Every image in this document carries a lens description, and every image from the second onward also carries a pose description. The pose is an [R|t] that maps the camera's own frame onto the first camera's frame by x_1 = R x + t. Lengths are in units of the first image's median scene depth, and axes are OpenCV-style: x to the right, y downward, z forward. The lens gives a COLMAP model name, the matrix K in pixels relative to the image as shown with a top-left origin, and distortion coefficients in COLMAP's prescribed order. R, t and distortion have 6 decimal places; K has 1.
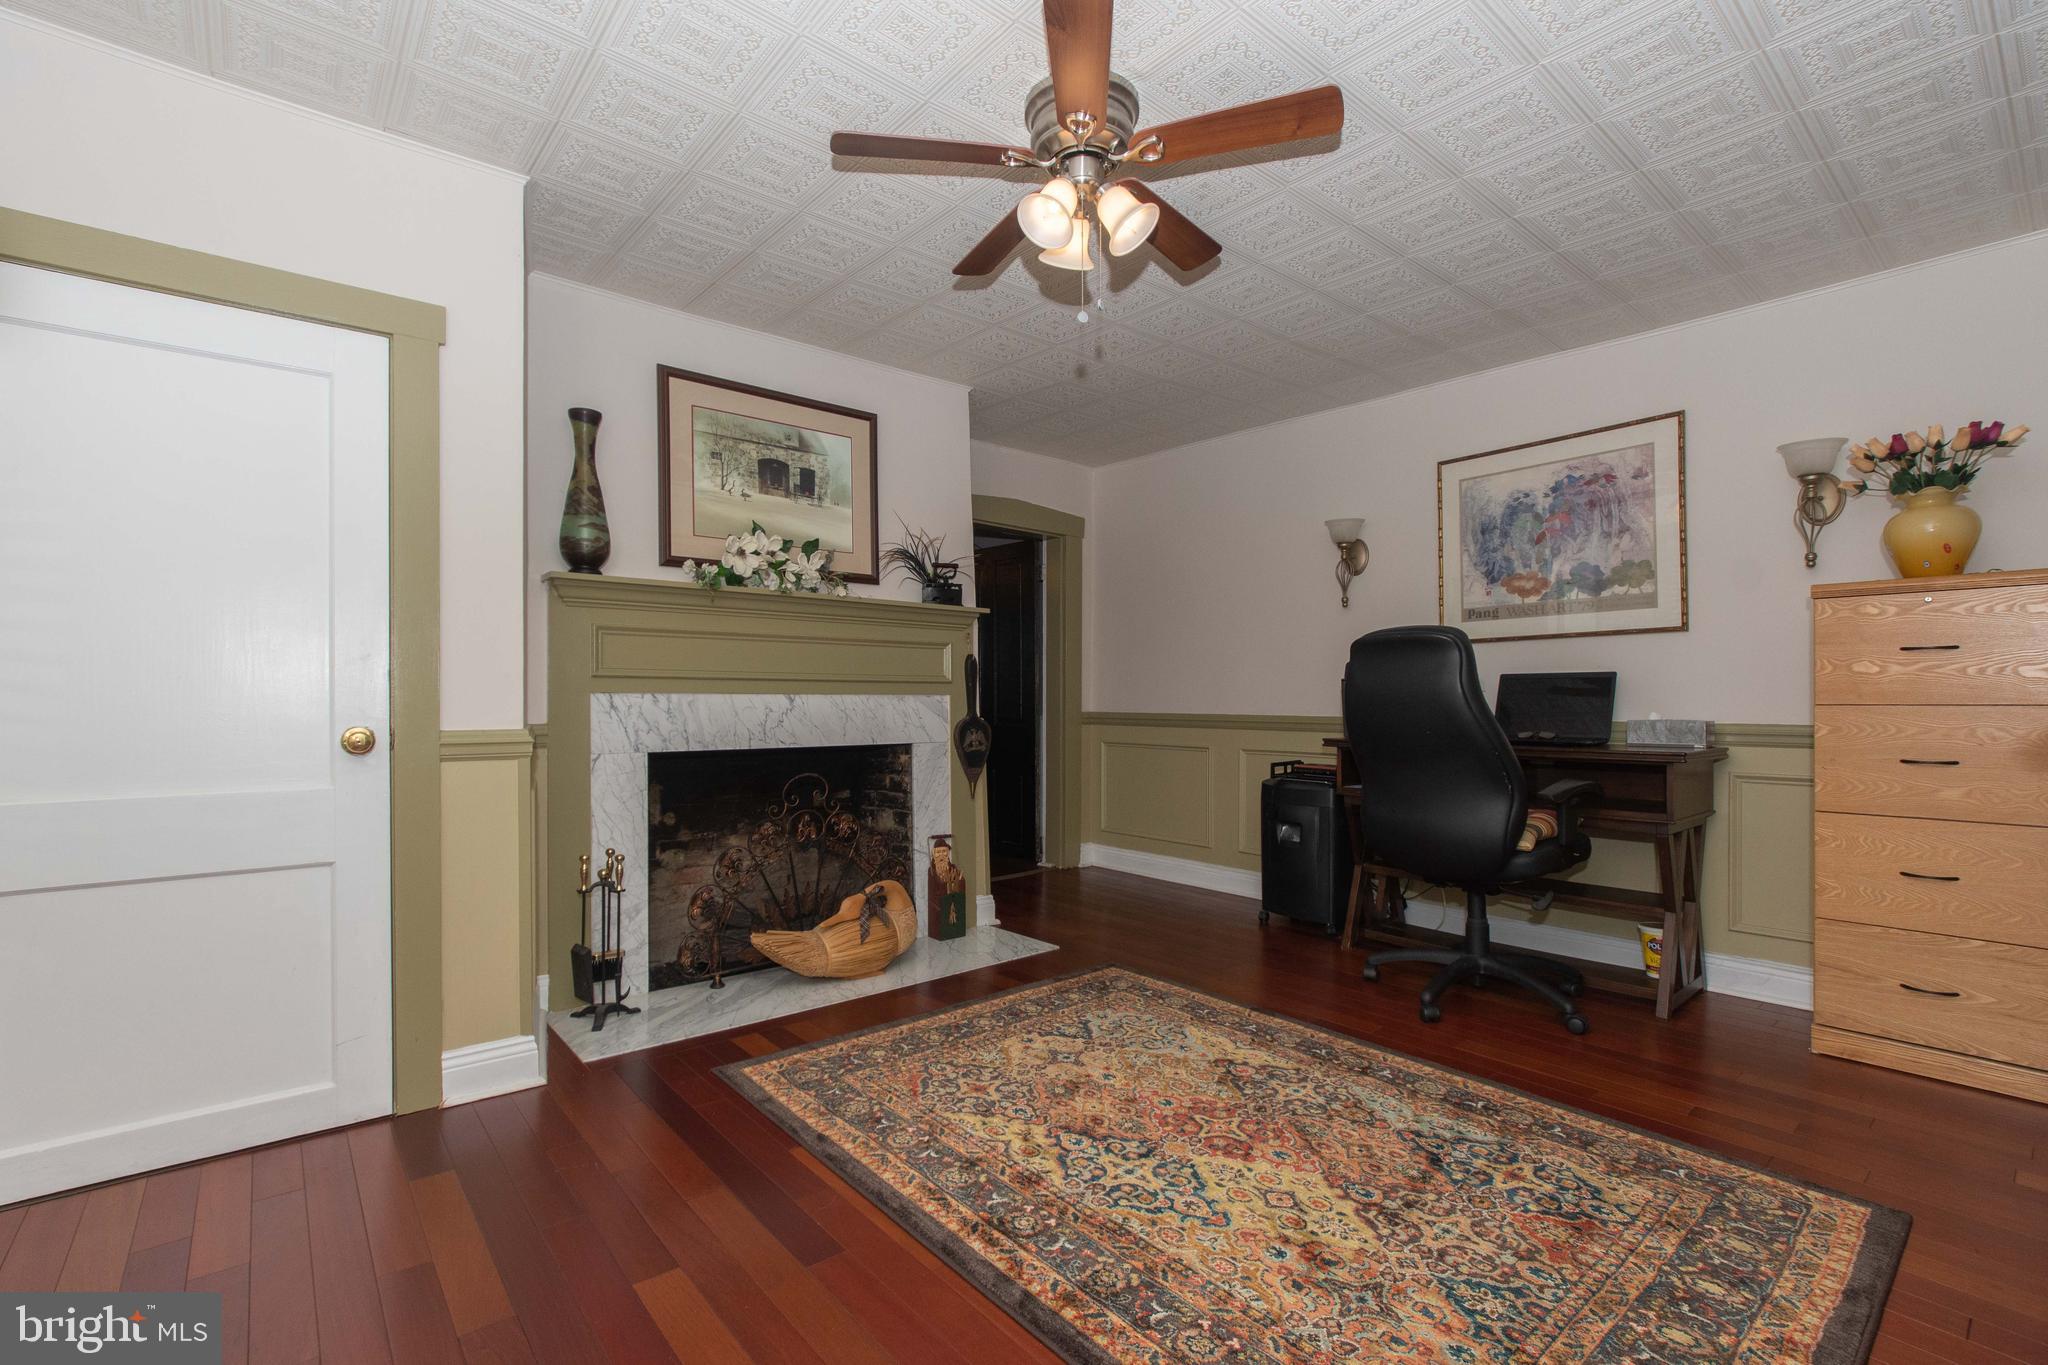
lens RADIAL K [[908.3, 0, 1023.7], [0, 908.3, 692.2], [0, 0, 1]] dist [0.002461, -0.000126]
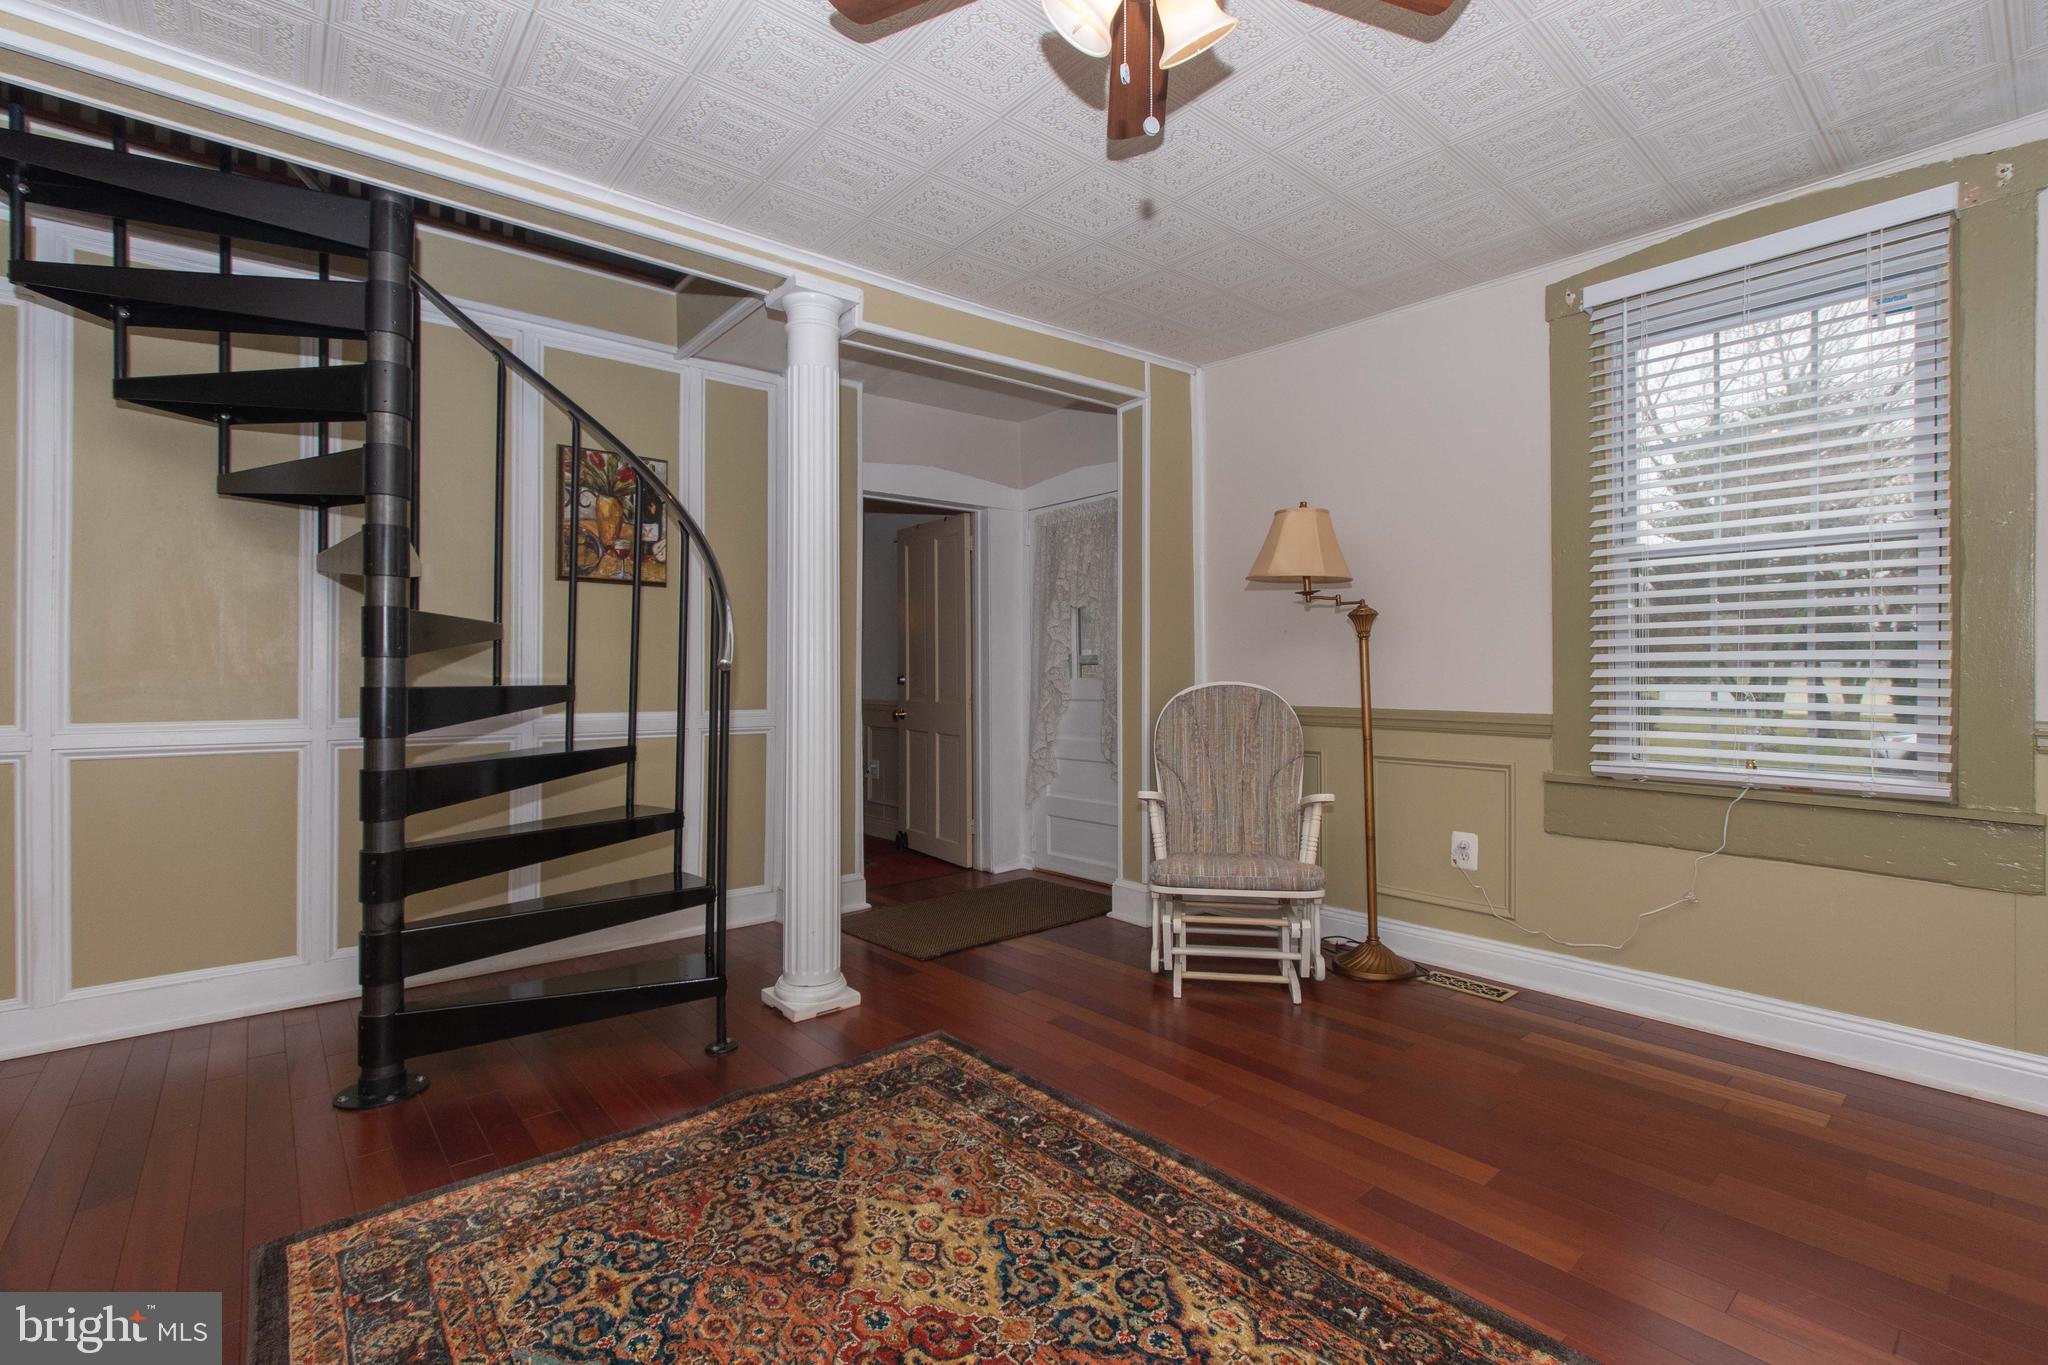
lens RADIAL K [[908.3, 0, 1023.5], [0, 908.3, 677.6], [0, 0, 1]] dist [0.002461, -0.000126]
pose [[-0.999999, -0.001352, 0.000050, 0.179816], [-0.001353, 0.999942, -0.010651, 0.000467], [-0.000036, -0.010651, -0.999943, 1.875312]]
